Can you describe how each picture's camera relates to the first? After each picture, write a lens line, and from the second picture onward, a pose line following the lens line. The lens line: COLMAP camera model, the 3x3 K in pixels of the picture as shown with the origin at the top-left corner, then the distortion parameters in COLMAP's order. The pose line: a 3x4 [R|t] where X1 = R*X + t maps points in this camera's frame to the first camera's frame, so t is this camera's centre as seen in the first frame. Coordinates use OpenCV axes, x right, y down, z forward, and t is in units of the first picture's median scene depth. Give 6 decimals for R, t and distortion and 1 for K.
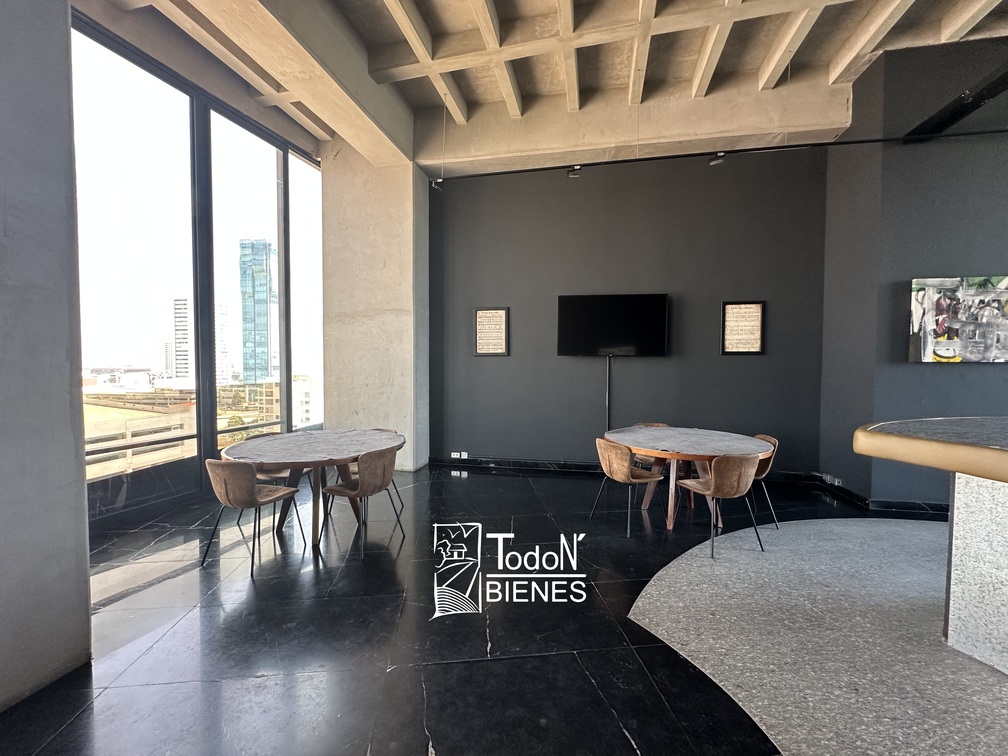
lens RADIAL K [[401.0, 0, 504.0], [0, 401.0, 378.0], [0, 0, 1]] dist [-0.000882, -0.000032]
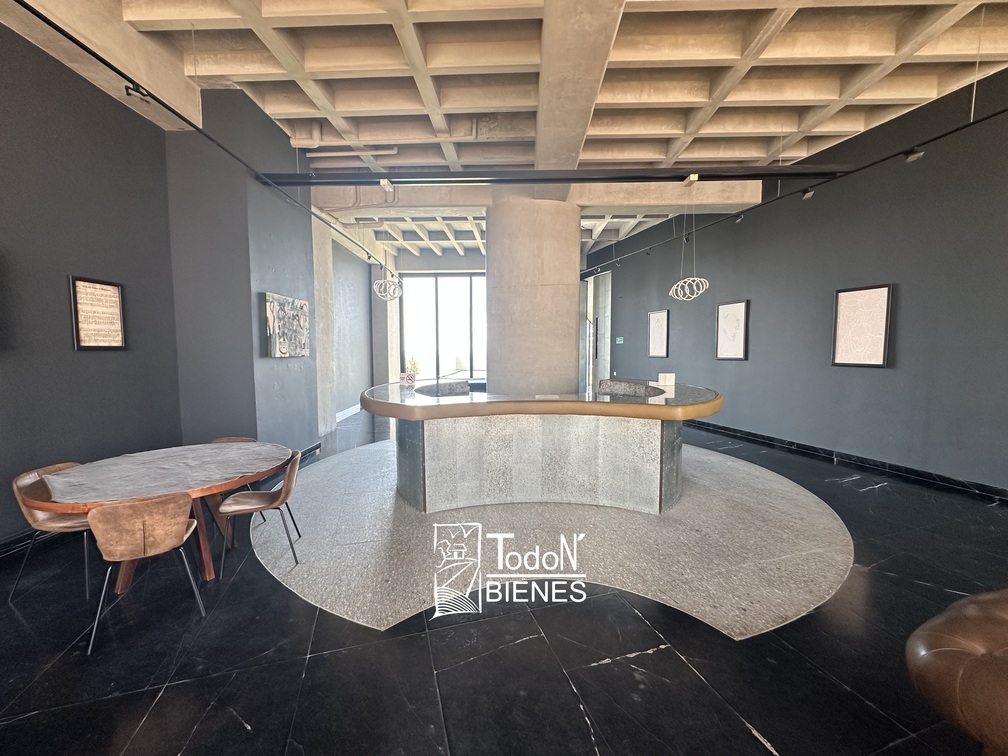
lens RADIAL K [[401.0, 0, 504.0], [0, 401.0, 378.0], [0, 0, 1]] dist [-0.000882, -0.000032]
pose [[-0.195082, -0.064721, 0.978649, -0.352794], [0.048535, 0.995961, 0.075541, -0.031255], [-0.979585, 0.062236, -0.191153, 0.474856]]
